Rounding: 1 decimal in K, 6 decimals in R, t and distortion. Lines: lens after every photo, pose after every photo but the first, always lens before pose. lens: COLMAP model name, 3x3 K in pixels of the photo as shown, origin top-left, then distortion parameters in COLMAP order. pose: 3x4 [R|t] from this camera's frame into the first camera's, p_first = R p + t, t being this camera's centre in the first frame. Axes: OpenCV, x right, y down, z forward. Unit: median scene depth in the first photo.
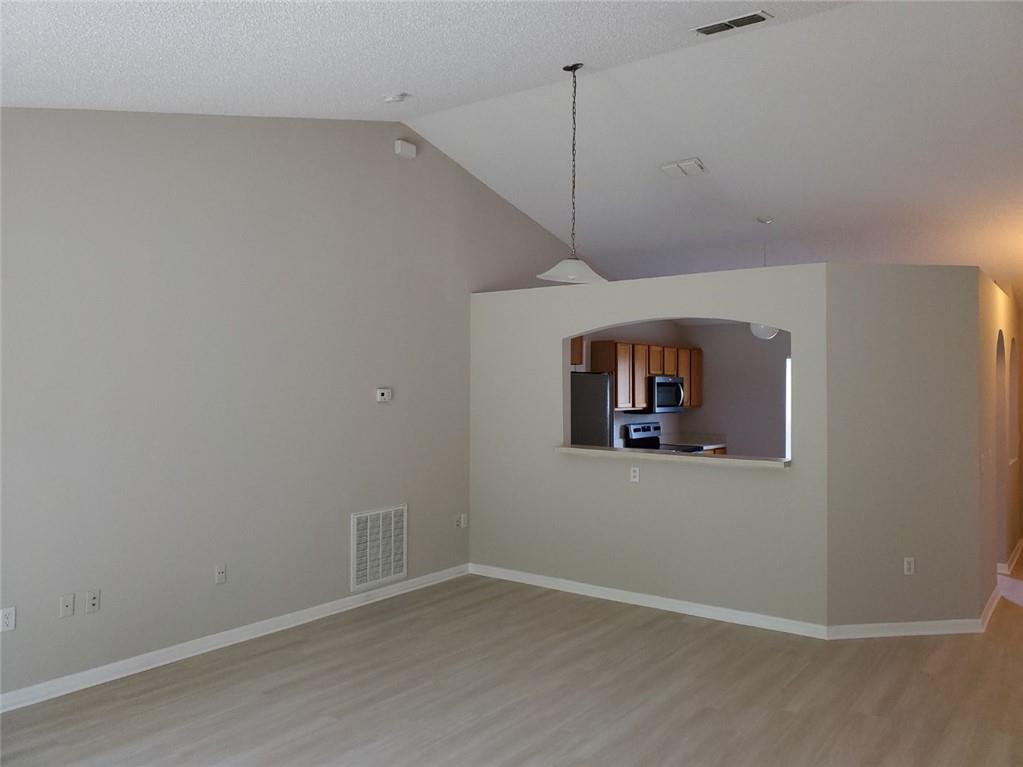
lens RADIAL K [[775.0, 0, 517.4], [0, 775.0, 386.7], [0, 0, 1]] dist [0.016206, -0.042891]
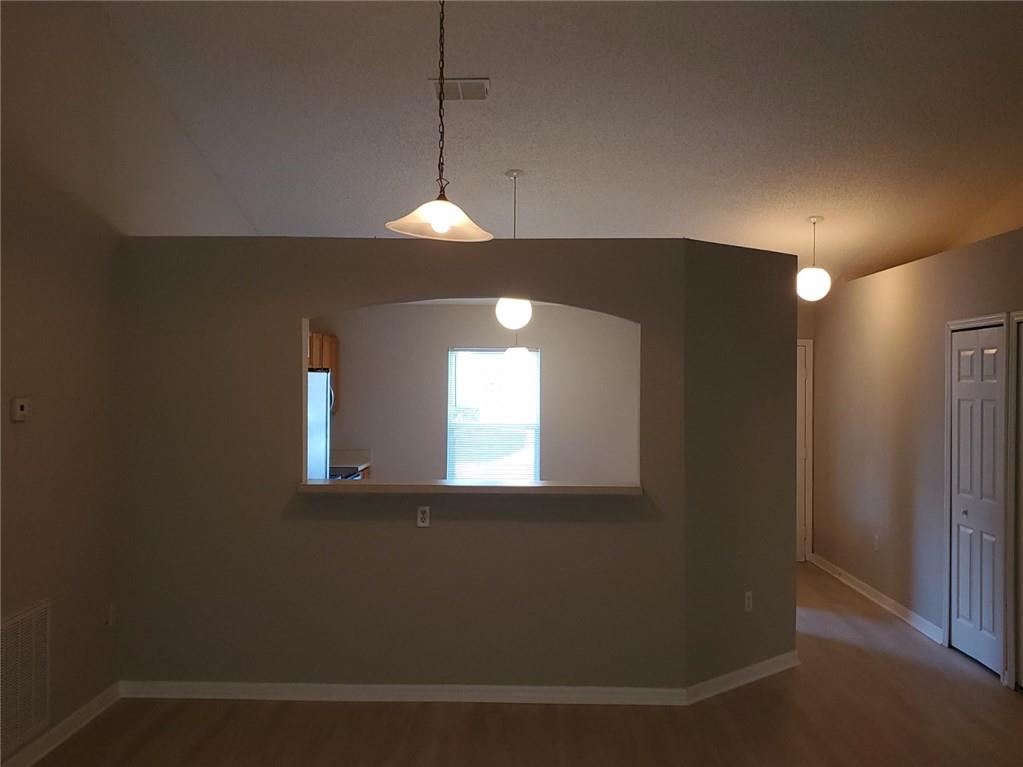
lens RADIAL K [[1000.5, 0, 494.0], [0, 1000.5, 386.0], [0, 0, 1]] dist [0.062200, 0.000000]
pose [[0.823733, 0.000780, 0.566977, -0.209862], [-0.005015, 0.999970, 0.005910, -0.008039], [-0.566956, -0.007712, 0.823712, 0.139947]]
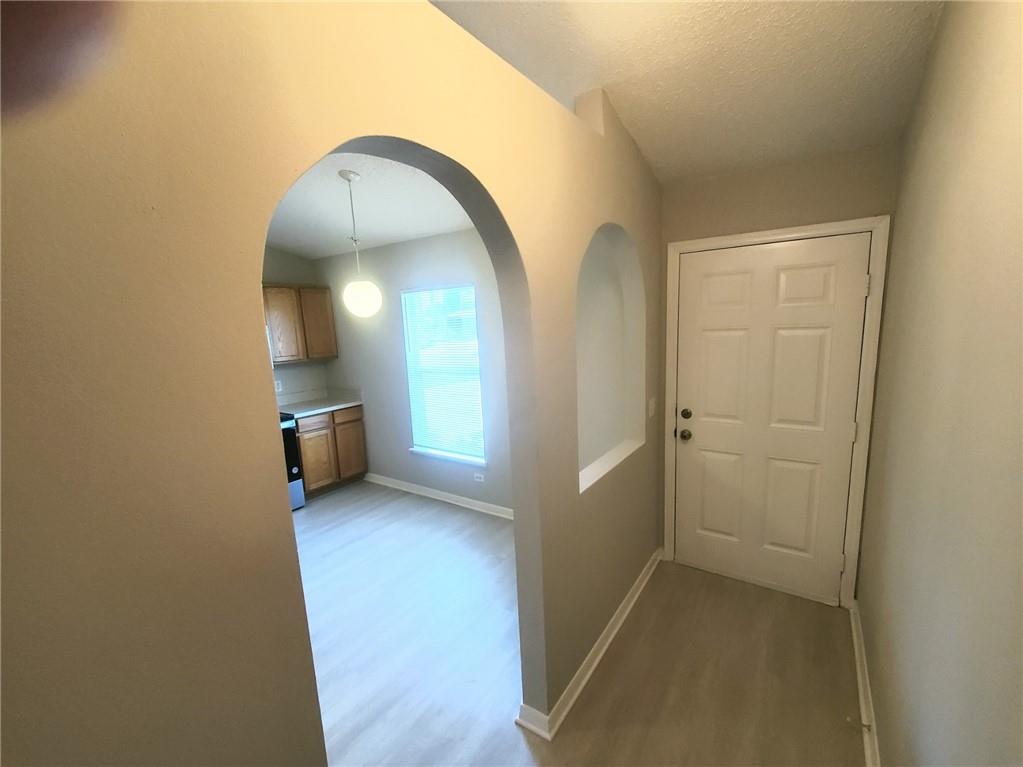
lens RADIAL K [[430.7, 0, 512.1], [0, 430.7, 395.3], [0, 0, 1]] dist [0.002684, -0.000028]
pose [[0.997990, -0.055783, 0.030059, 0.469260], [0.049612, 0.982963, 0.176982, -0.008601], [-0.039419, -0.175135, 0.983755, 0.598197]]
